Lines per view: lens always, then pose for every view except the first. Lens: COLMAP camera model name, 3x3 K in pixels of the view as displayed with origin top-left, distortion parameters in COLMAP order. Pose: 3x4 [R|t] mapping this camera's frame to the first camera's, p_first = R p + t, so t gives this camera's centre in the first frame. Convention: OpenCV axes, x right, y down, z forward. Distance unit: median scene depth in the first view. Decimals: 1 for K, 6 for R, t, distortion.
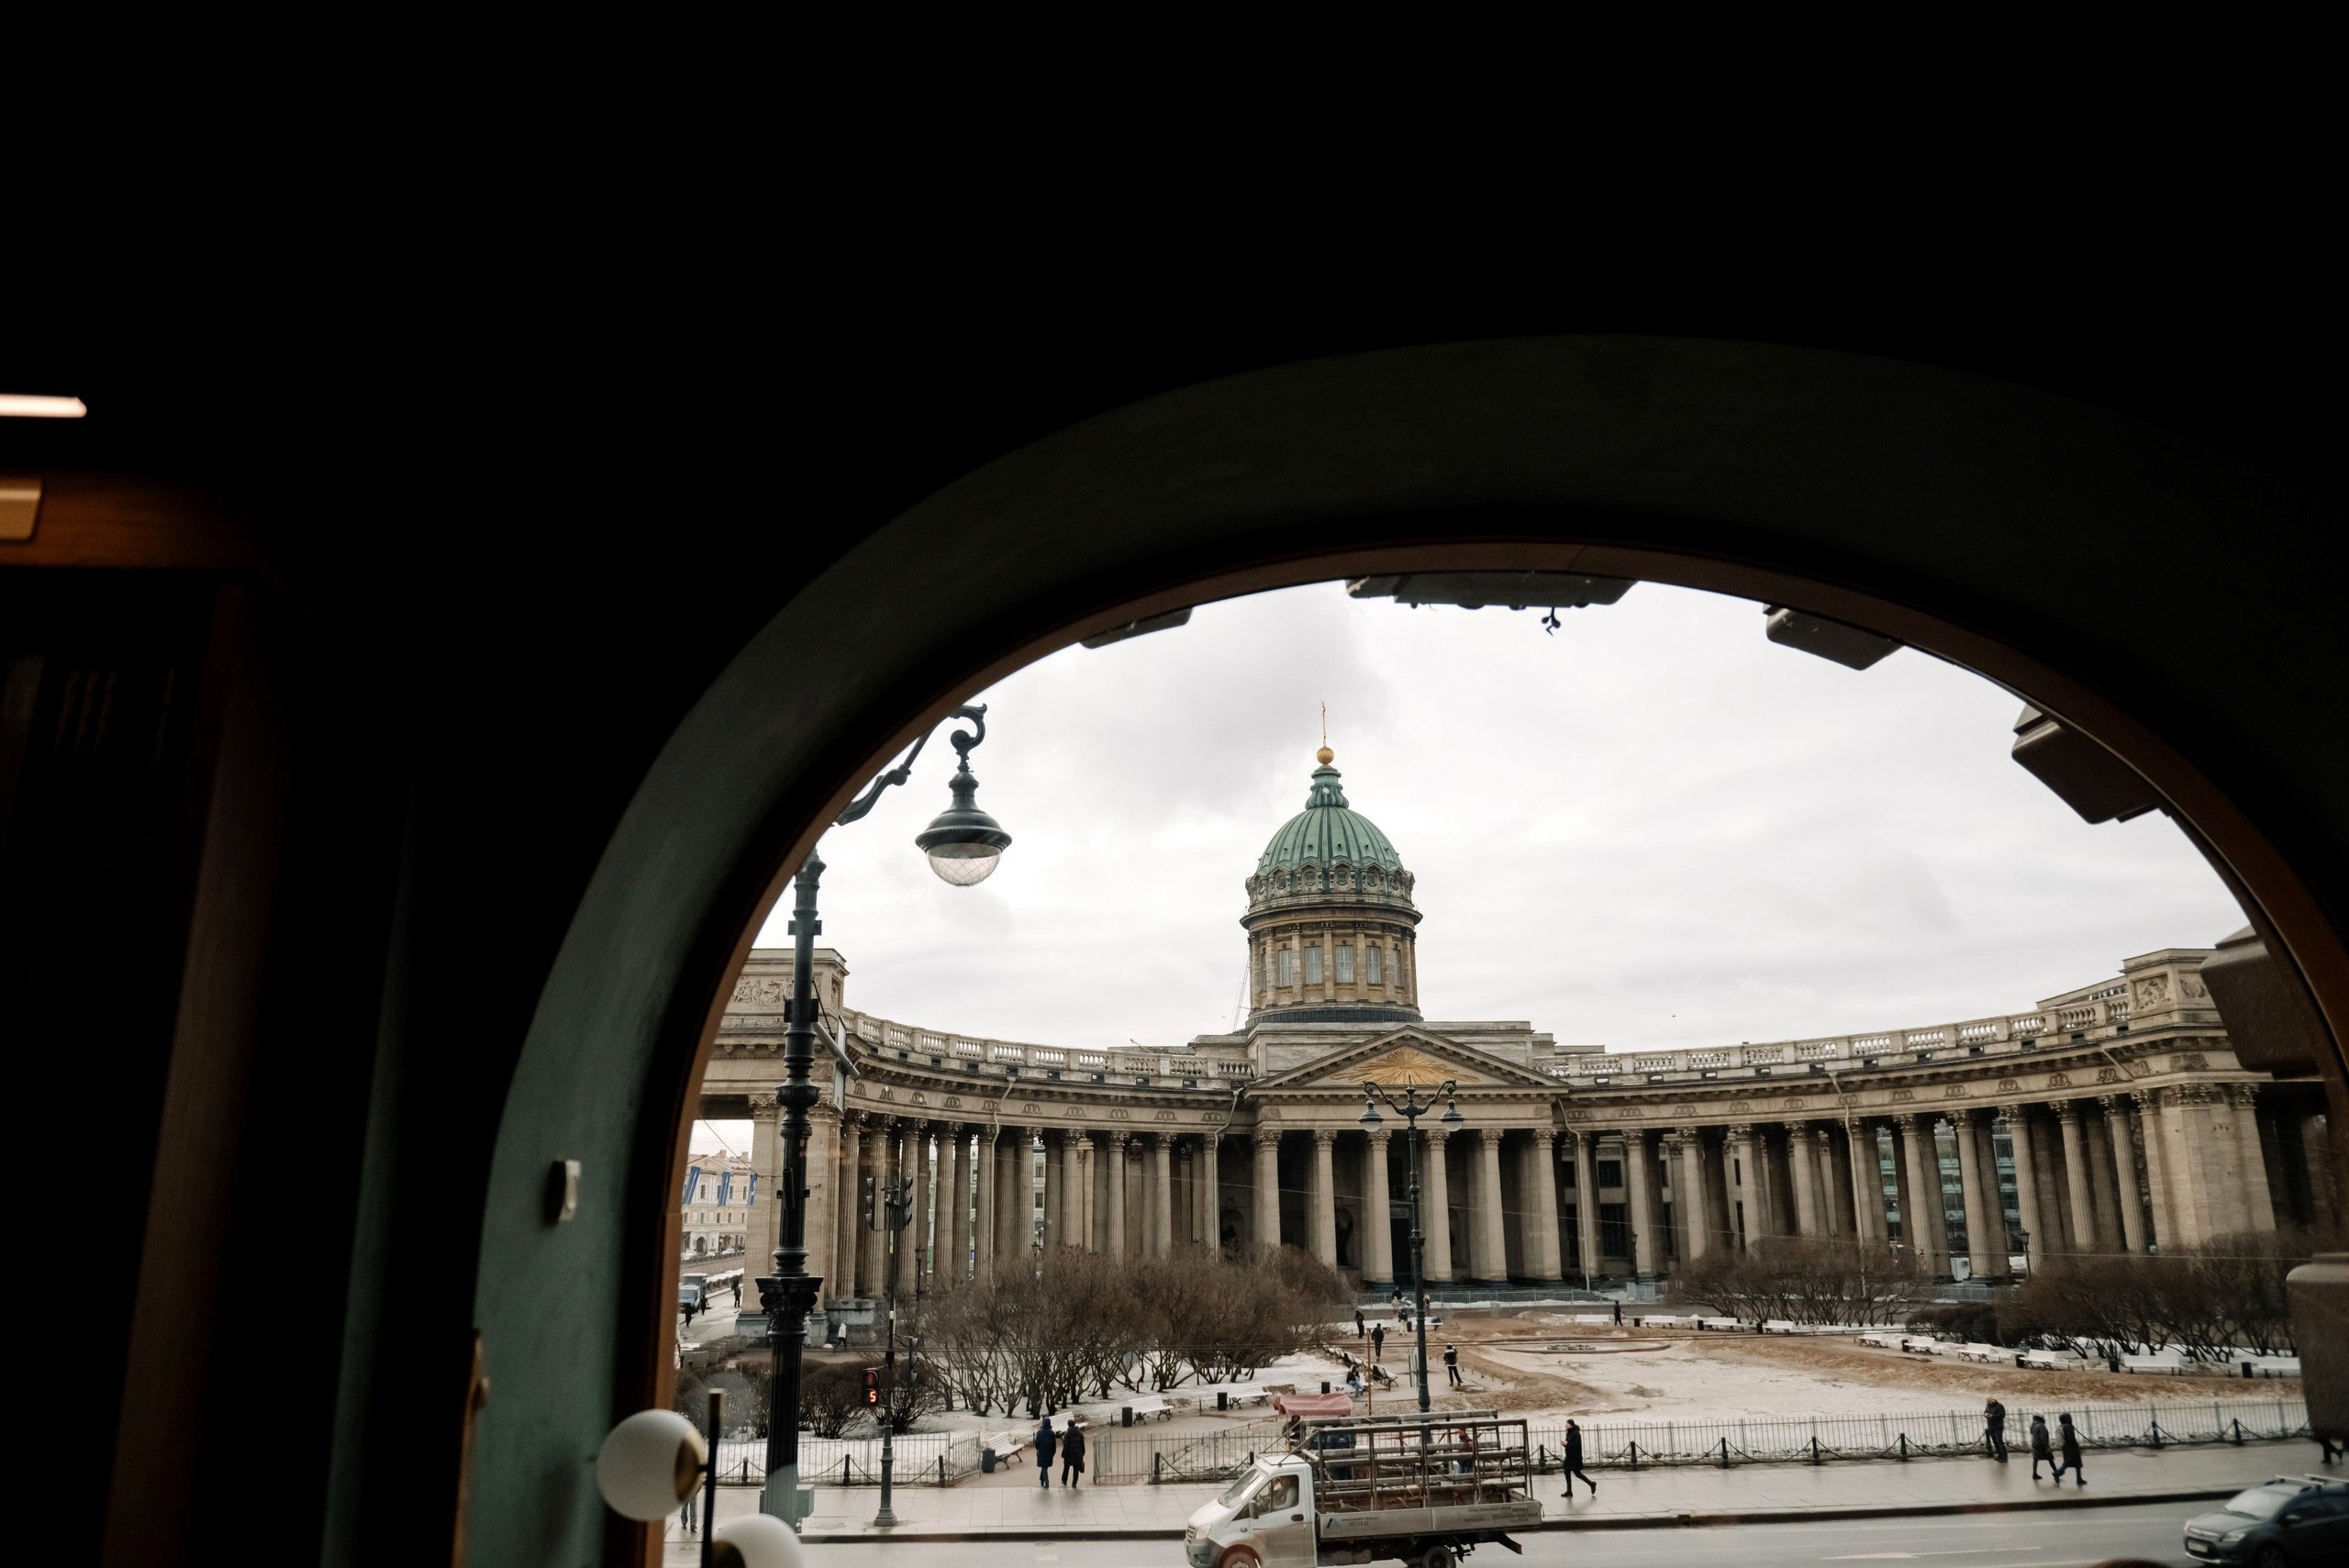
lens RADIAL K [[1645.7, 0, 1180.1], [0, 1645.7, 800.0], [0, 0, 1]] dist [0.005145, 0.001363]
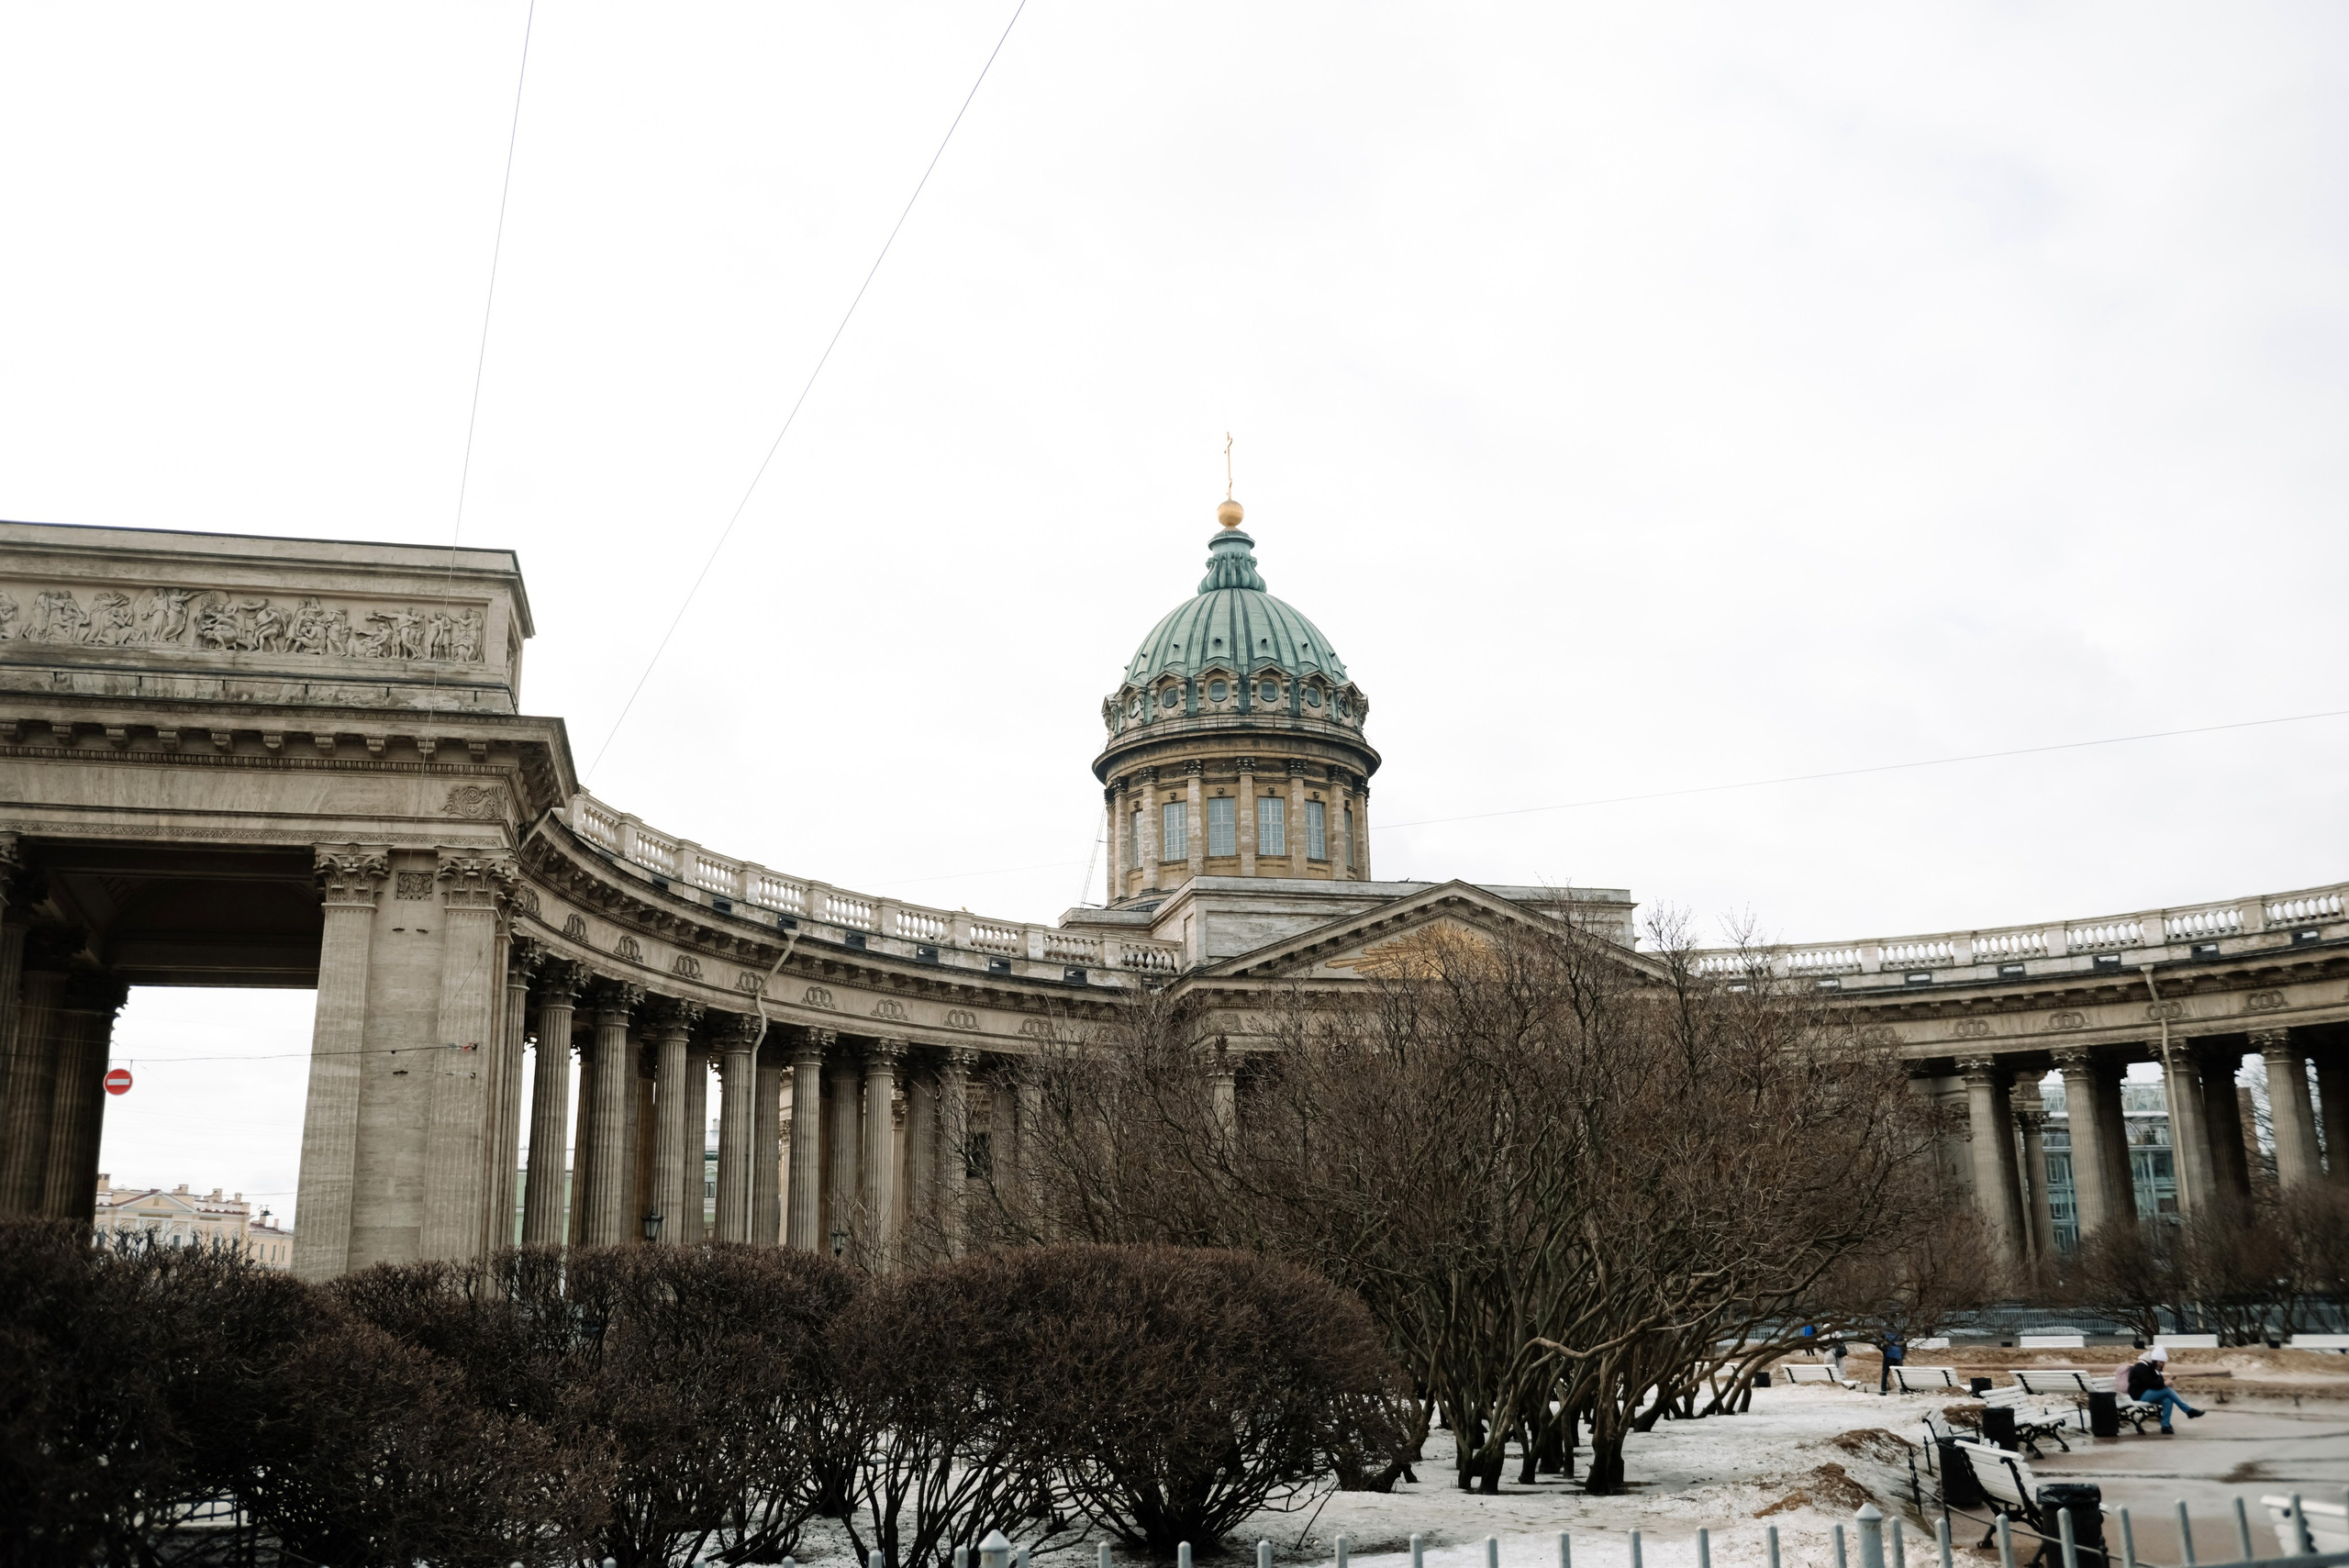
lens RADIAL K [[2124.7, 0, 1166.1], [0, 2124.7, 769.9], [0, 0, 1]] dist [0.008896, 0.002920]
pose [[0.987148, 0.036824, 0.155510, -0.066072], [-0.037171, 0.999309, -0.000679, 0.080325], [-0.155427, -0.005110, 0.987834, 0.207320]]
